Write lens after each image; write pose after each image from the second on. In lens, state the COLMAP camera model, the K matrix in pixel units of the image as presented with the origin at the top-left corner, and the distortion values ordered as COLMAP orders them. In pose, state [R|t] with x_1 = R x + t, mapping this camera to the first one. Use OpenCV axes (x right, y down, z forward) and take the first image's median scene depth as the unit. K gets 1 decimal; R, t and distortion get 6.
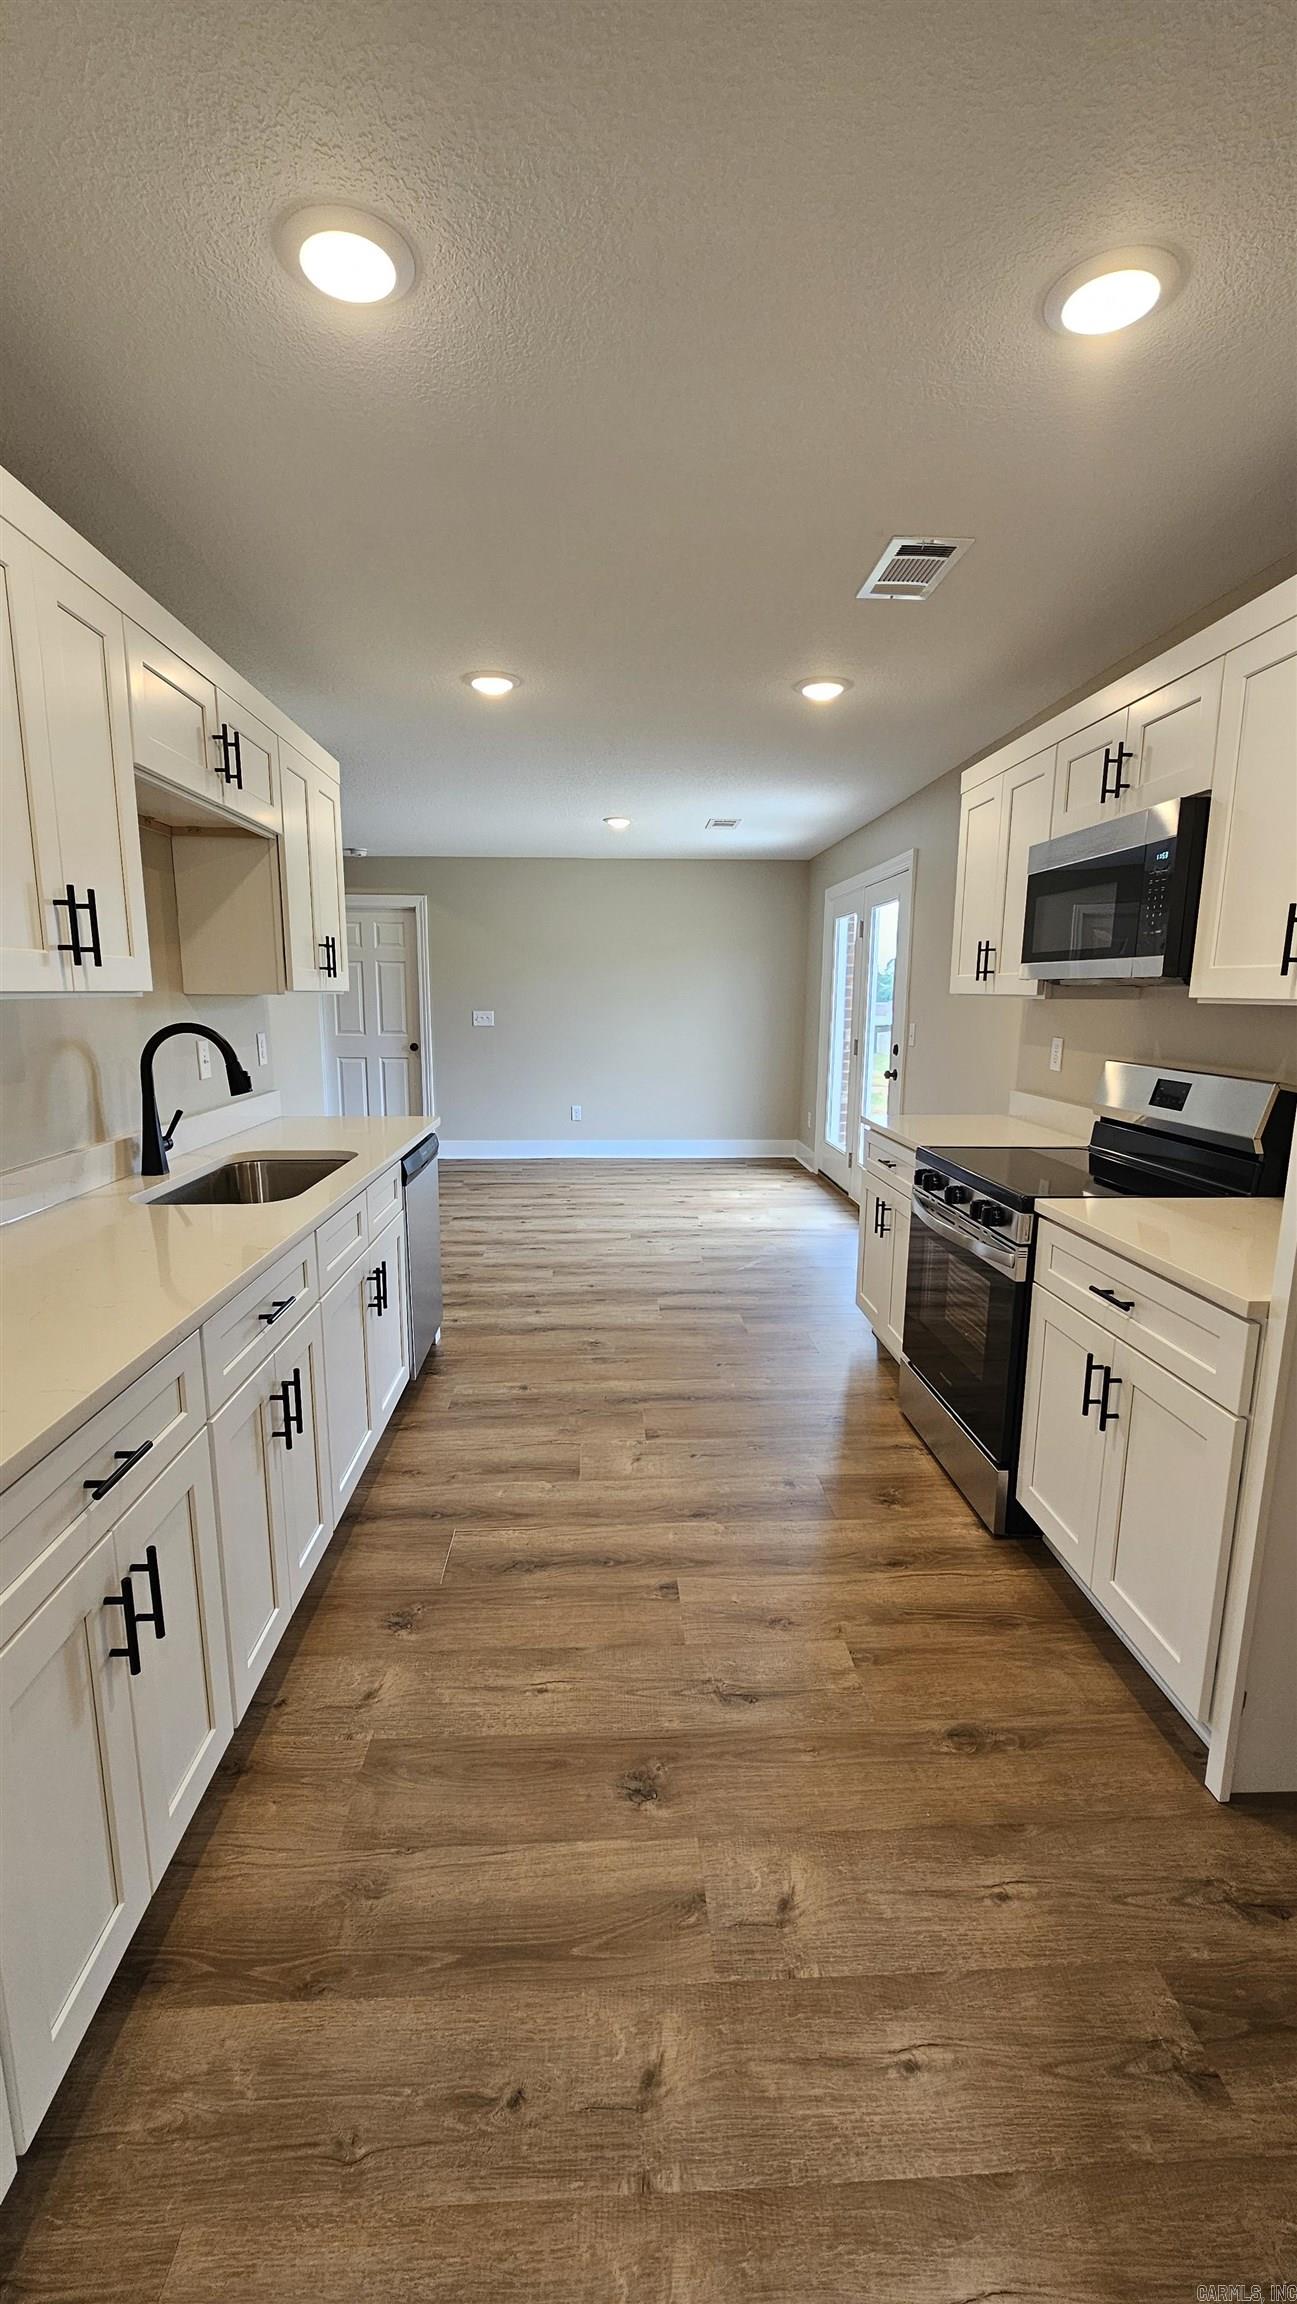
lens RADIAL K [[948.3, 0, 648.5], [0, 948.3, 1152.0], [0, 0, 1]] dist [0.000048, -0.000076]
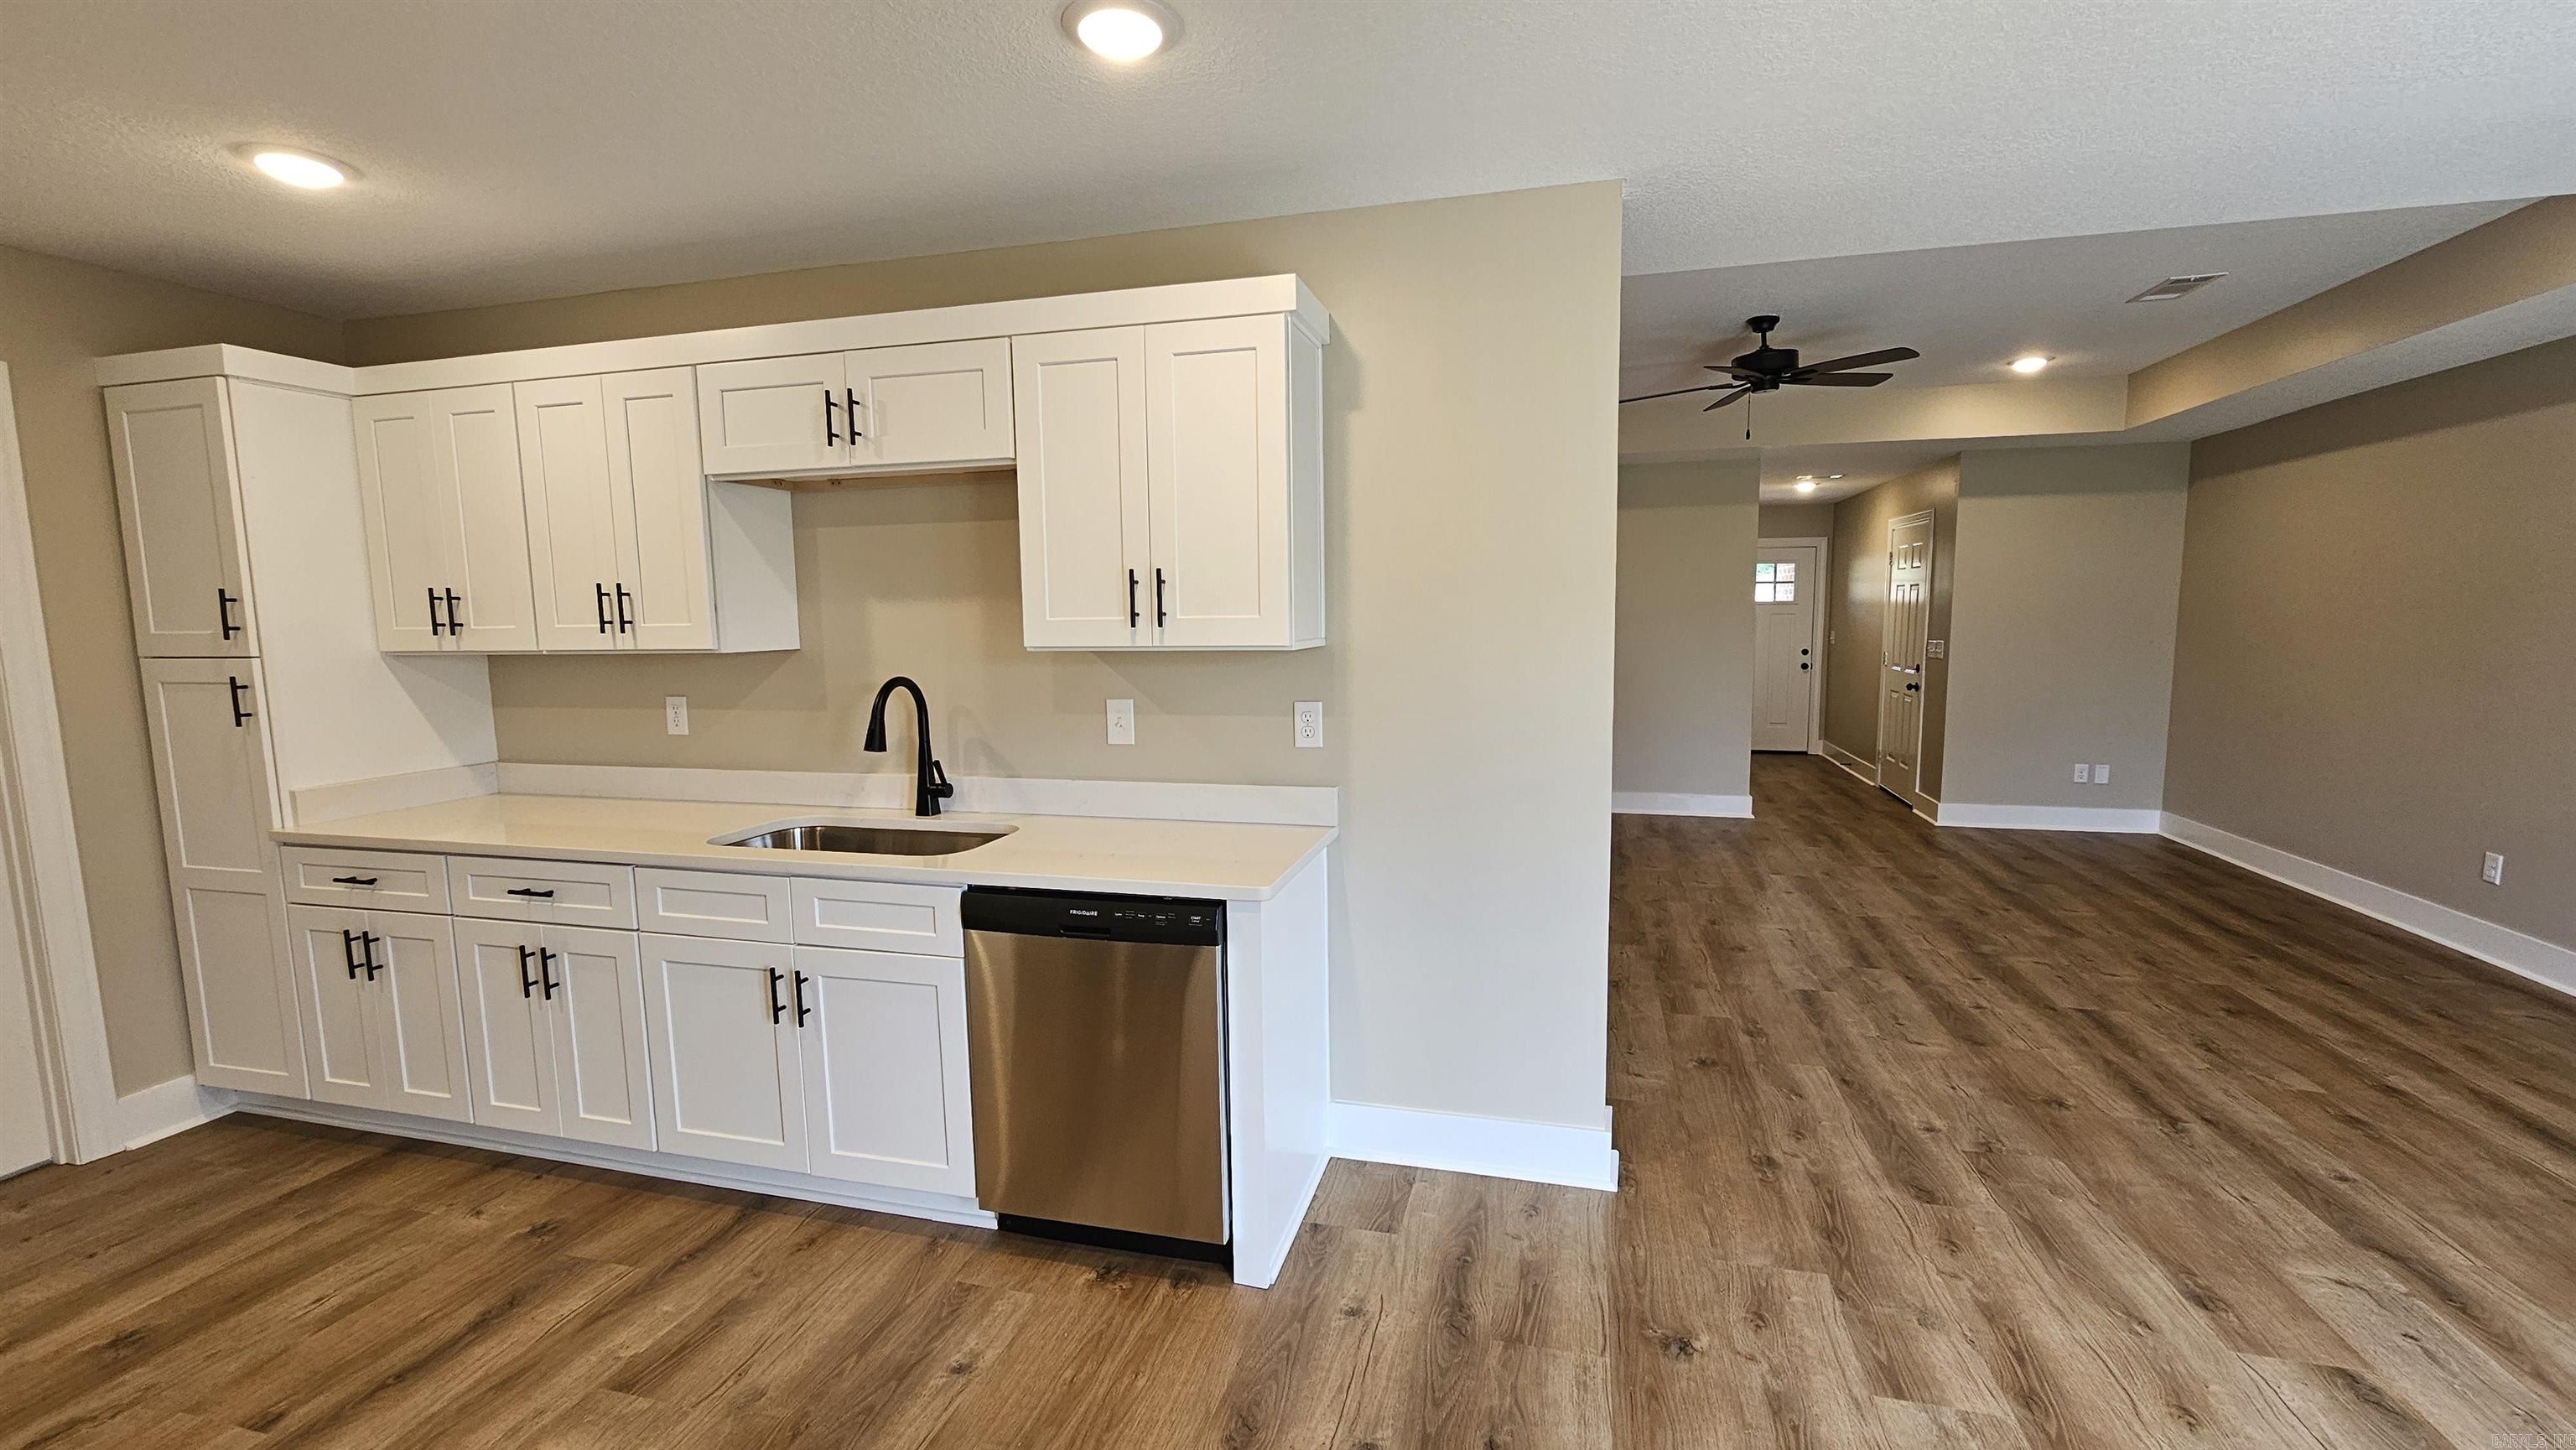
lens RADIAL K [[1060.3, 0, 1288.0], [0, 1060.3, 725.0], [0, 0, 1]] dist [0.000048, -0.000076]
pose [[-0.311198, 0.103371, -0.944706, 0.468149], [-0.147571, 0.976753, 0.155489, -0.317414], [0.938818, 0.187799, -0.288709, 1.726991]]
